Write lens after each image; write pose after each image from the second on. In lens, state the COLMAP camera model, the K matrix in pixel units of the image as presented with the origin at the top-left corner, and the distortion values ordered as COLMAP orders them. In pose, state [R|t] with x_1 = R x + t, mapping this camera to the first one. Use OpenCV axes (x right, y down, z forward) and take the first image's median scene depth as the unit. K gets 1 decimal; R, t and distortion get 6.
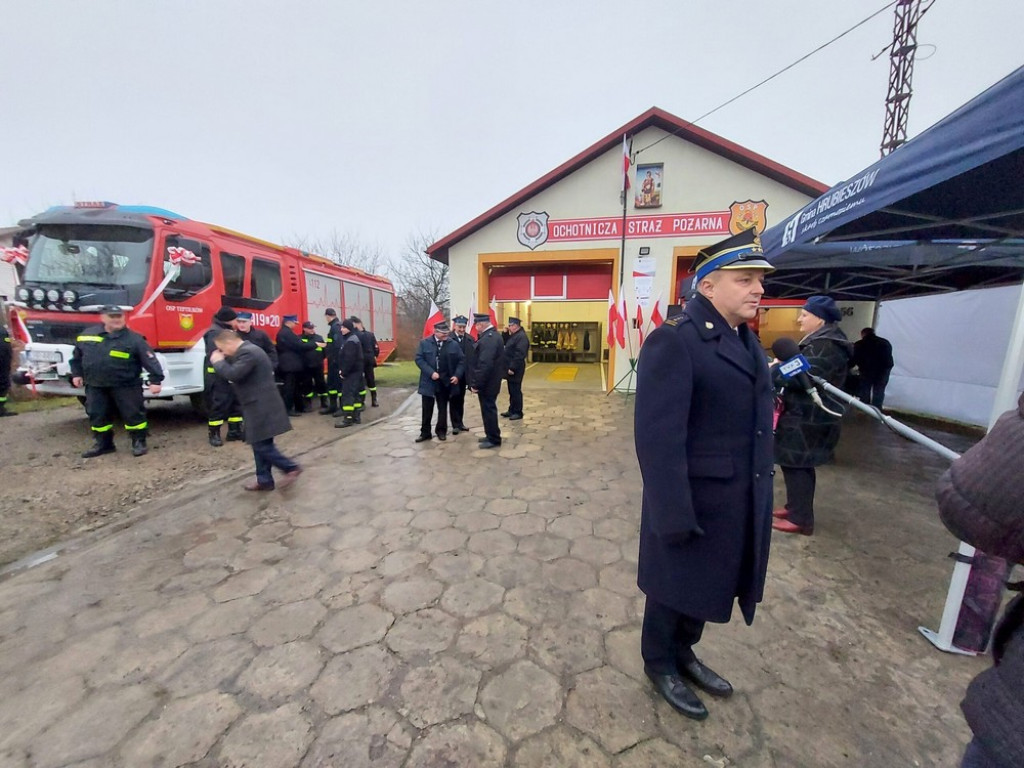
lens RADIAL K [[408.2, 0, 512.6], [0, 408.2, 398.0], [0, 0, 1]] dist [-0.003600, 0.000712]
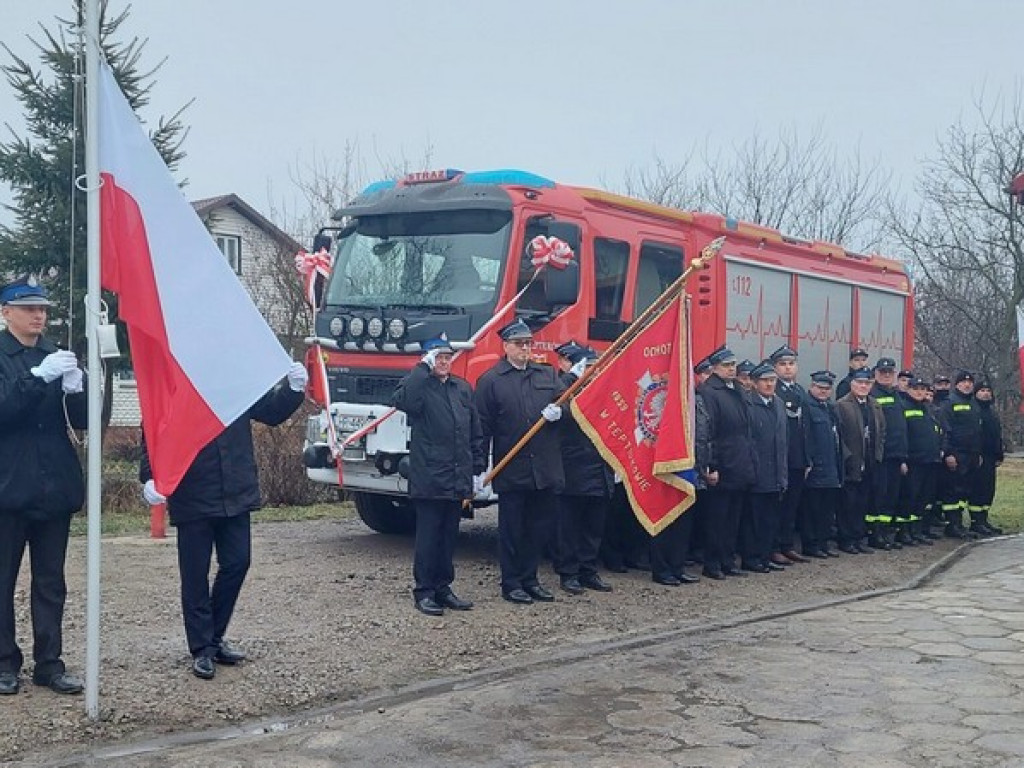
lens RADIAL K [[1205.0, 0, 514.9], [0, 1205.0, 450.7], [0, 0, 1]] dist [0.113548, 0.000000]
pose [[0.844338, 0.027559, -0.535102, 0.045985], [-0.092375, 0.991210, -0.094710, 0.083277], [0.527788, 0.129397, 0.839462, -0.380222]]
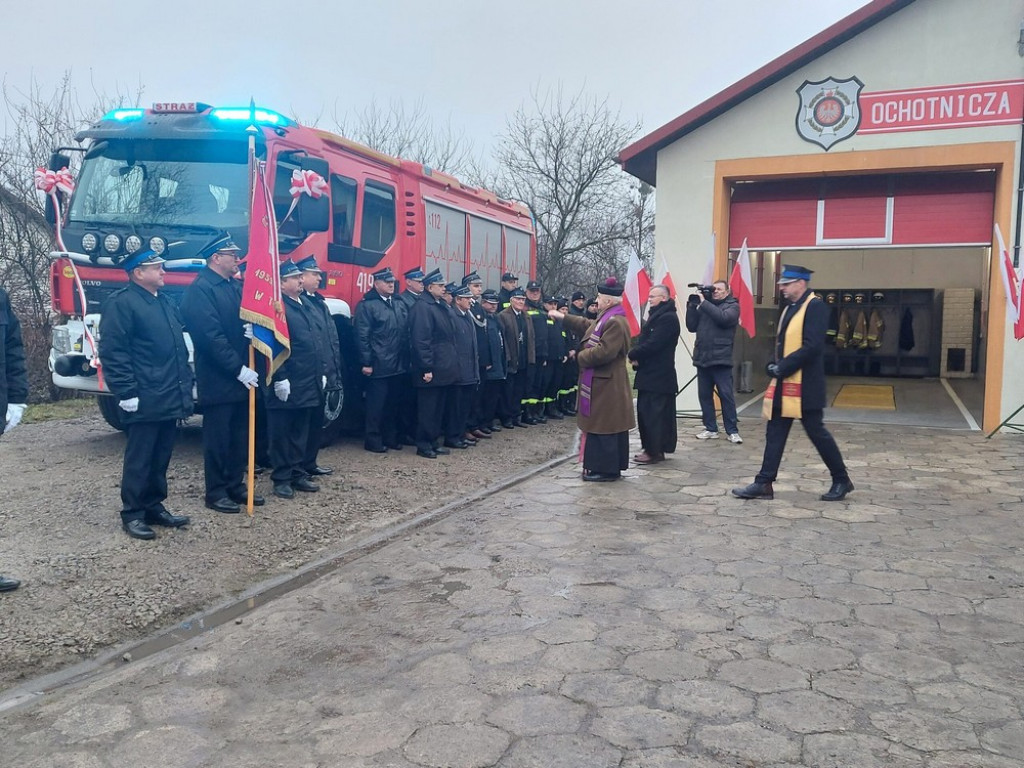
lens RADIAL K [[901.1, 0, 521.2], [0, 901.1, 375.9], [0, 0, 1]] dist [0.093402, -0.083667]
pose [[0.982494, 0.023201, -0.184846, -0.196273], [-0.039546, 0.995575, -0.085238, 0.060633], [0.182050, 0.091056, 0.979064, -0.307732]]
